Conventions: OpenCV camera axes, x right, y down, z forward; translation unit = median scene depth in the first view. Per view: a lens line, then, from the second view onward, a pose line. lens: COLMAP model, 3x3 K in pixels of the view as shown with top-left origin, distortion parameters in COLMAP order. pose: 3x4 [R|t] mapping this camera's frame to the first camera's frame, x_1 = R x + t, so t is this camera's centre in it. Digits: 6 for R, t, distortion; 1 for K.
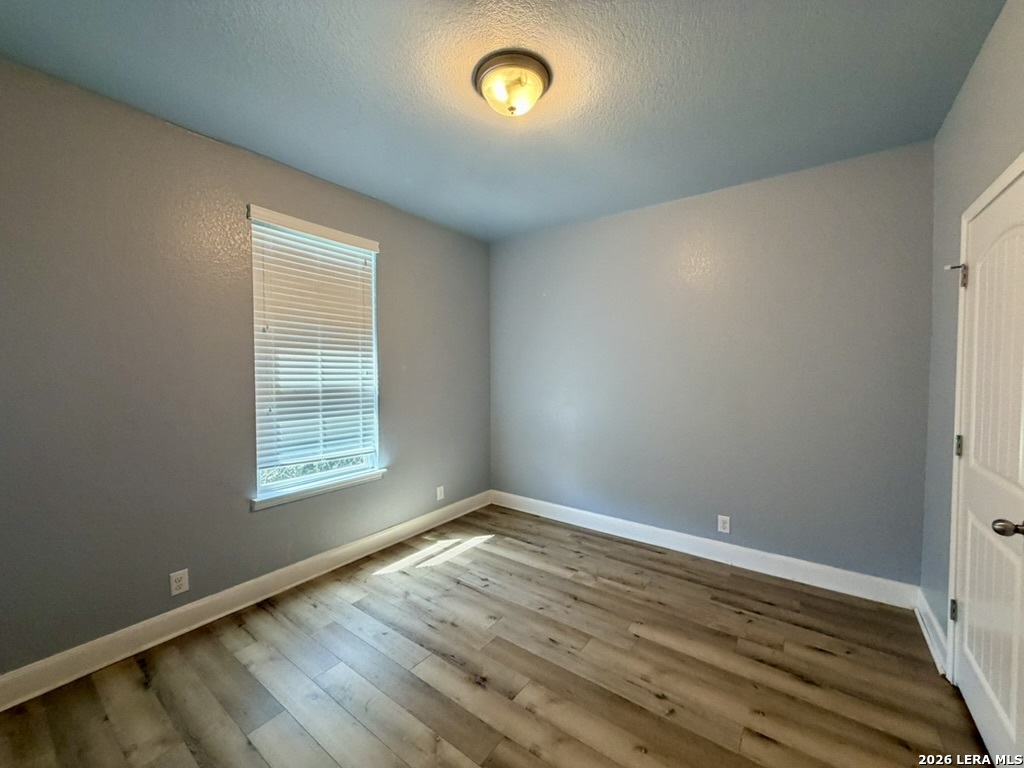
lens RADIAL K [[409.9, 0, 512.0], [0, 409.9, 384.0], [0, 0, 1]] dist [0.001390, 0.000537]
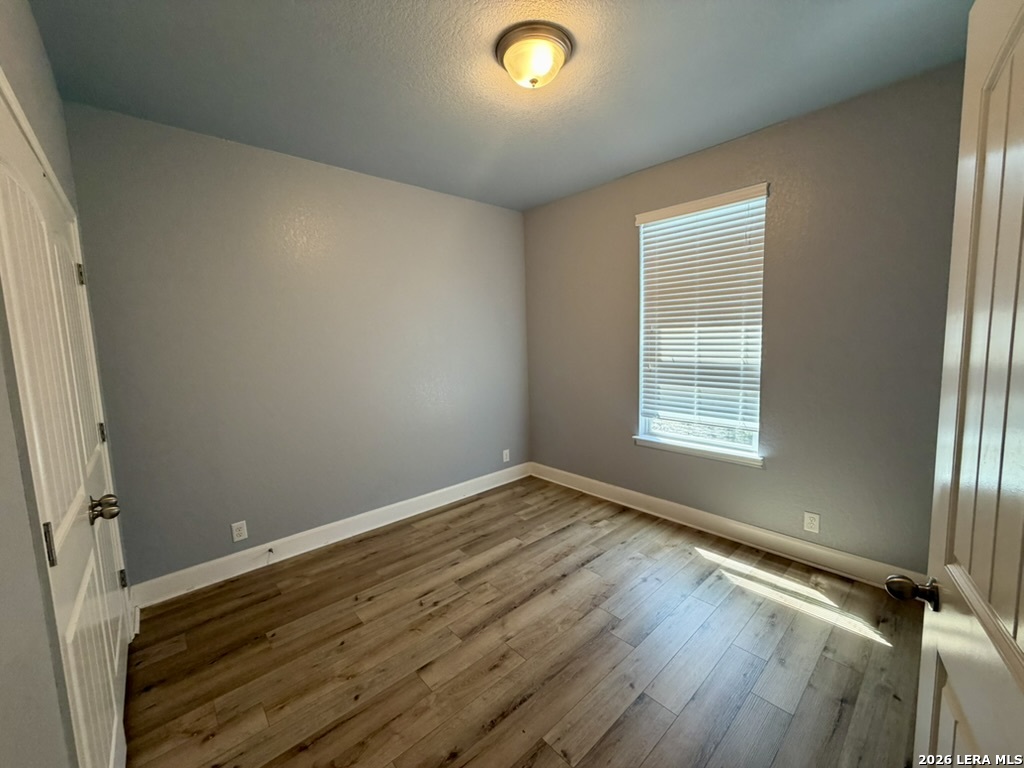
lens RADIAL K [[409.9, 0, 512.0], [0, 409.9, 384.0], [0, 0, 1]] dist [0.001390, 0.000537]
pose [[-0.189755, 0.129925, -0.973197, 0.654598], [0.014186, 0.991465, 0.129598, -0.067695], [0.981729, 0.010786, -0.189978, 0.732678]]
